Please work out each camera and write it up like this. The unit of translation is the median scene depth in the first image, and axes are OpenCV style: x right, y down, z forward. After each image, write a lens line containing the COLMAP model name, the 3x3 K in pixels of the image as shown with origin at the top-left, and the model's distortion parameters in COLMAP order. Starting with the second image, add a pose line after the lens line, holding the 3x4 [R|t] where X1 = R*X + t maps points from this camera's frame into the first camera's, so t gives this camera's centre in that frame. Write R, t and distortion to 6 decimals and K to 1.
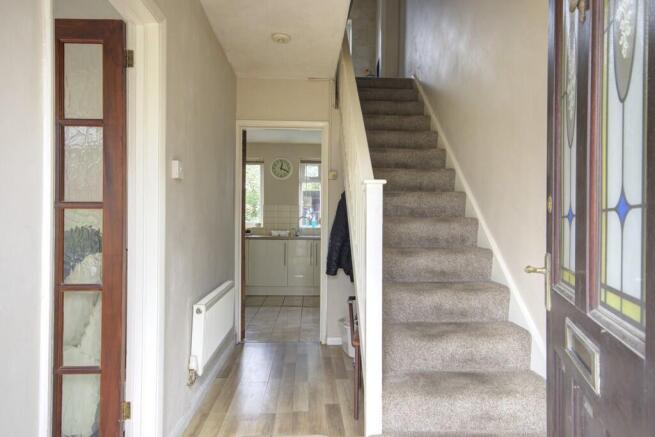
lens RADIAL K [[419.3, 0, 328.6], [0, 419.3, 223.2], [0, 0, 1]] dist [0.005719, 0.001519]
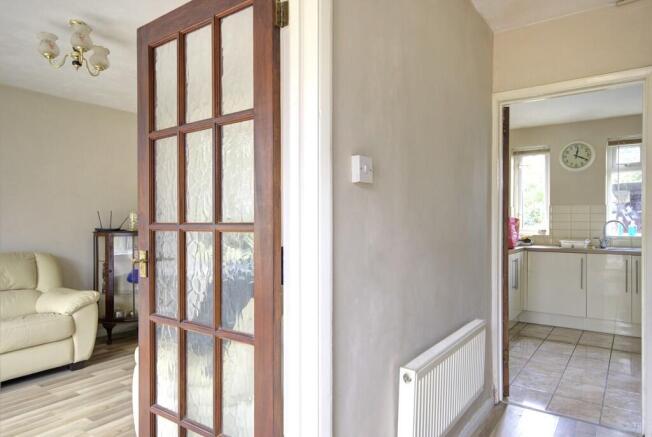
lens RADIAL K [[417.4, 0, 327.1], [0, 417.4, 223.1], [0, 0, 1]] dist [0.005719, 0.001519]
pose [[0.782054, -0.005288, -0.623188, 0.002937], [0.006193, 0.999981, -0.000713, -0.015390], [0.623179, -0.003302, 0.782072, 0.163705]]
